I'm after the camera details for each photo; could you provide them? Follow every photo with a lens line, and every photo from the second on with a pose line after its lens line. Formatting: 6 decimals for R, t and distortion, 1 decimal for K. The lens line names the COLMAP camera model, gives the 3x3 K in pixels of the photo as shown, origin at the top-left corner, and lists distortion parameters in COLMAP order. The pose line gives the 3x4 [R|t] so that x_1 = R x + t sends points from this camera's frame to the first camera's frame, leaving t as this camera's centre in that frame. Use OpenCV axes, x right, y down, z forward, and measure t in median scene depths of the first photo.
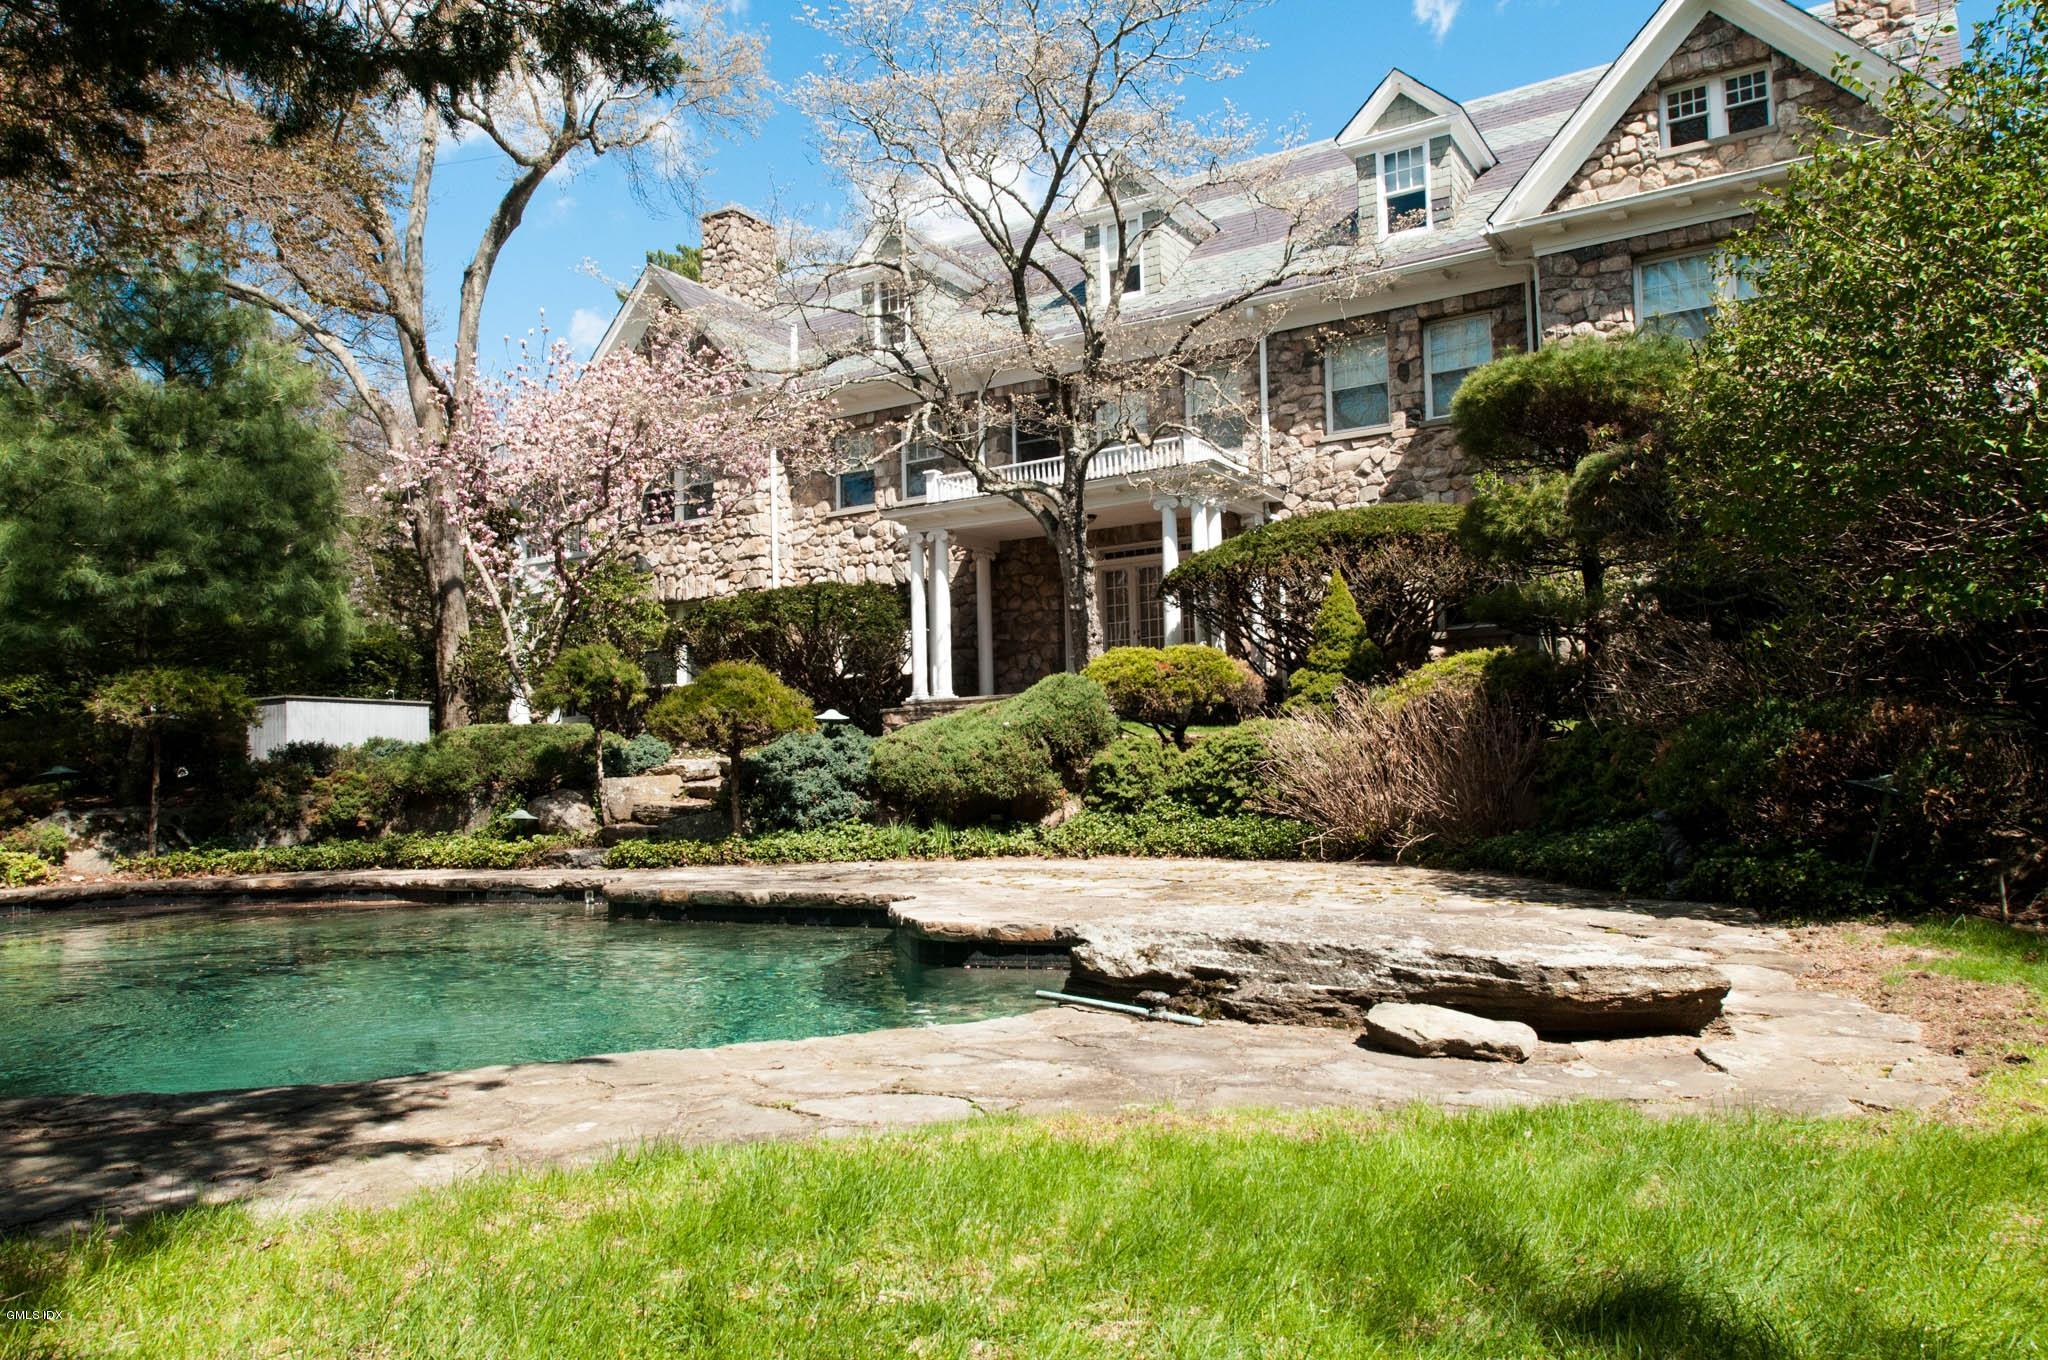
lens RADIAL K [[1580.8, 0, 1024.0], [0, 1580.8, 680.0], [0, 0, 1]] dist [0.026483, 0.001817]
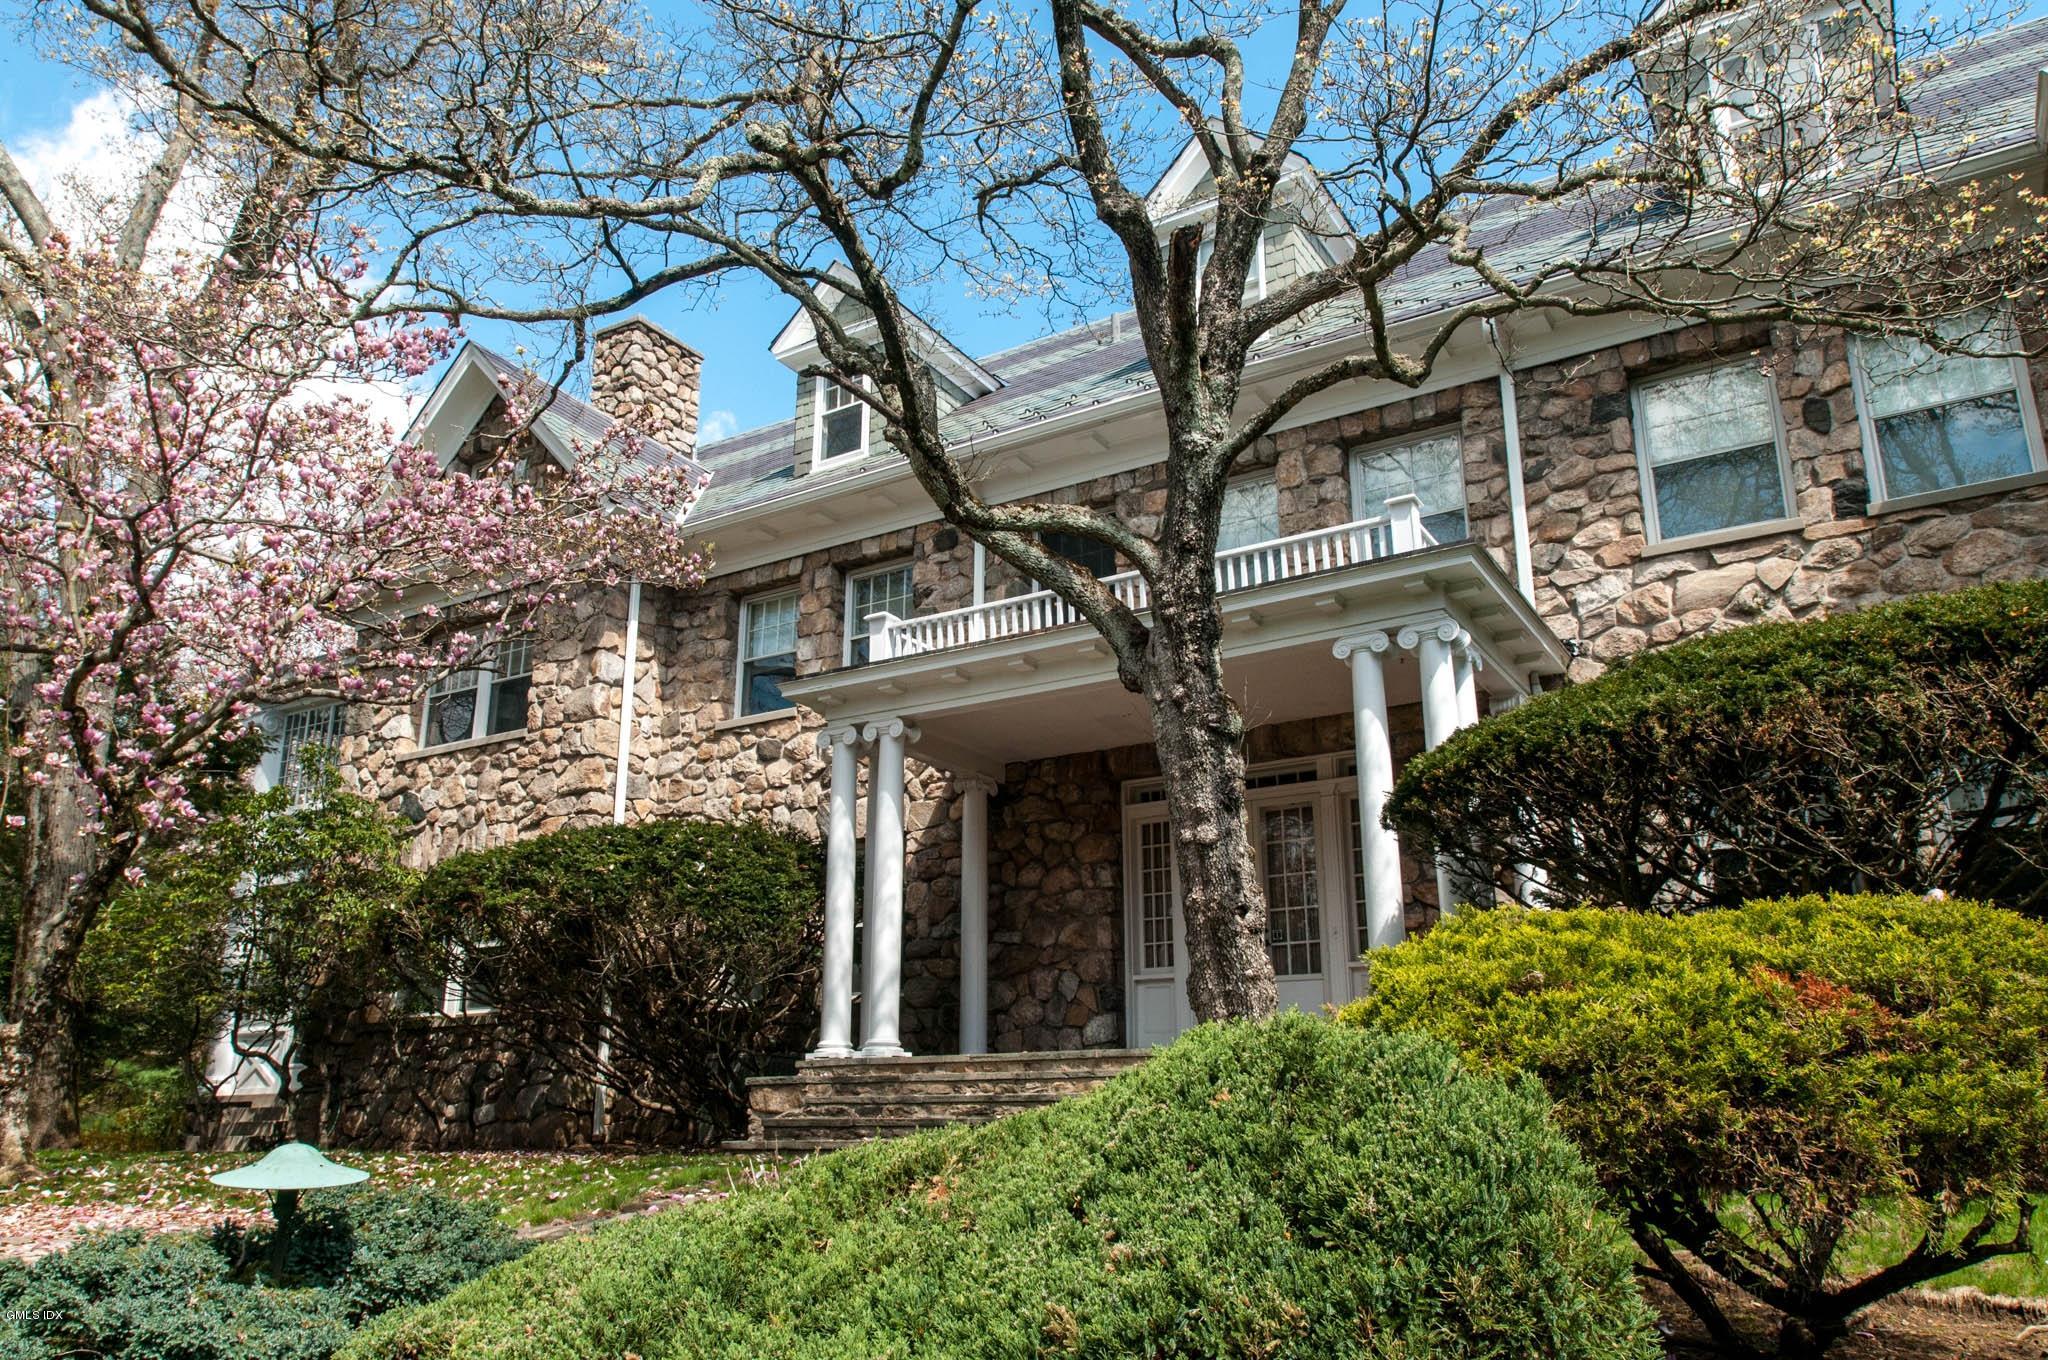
lens RADIAL K [[1580.8, 0, 1024.0], [0, 1580.8, 680.0], [0, 0, 1]] dist [0.026483, 0.001817]
pose [[0.999724, 0.021550, -0.009324, -0.004901], [-0.023008, 0.978341, -0.205719, -0.002339], [0.004689, 0.205877, 0.978567, 0.492800]]
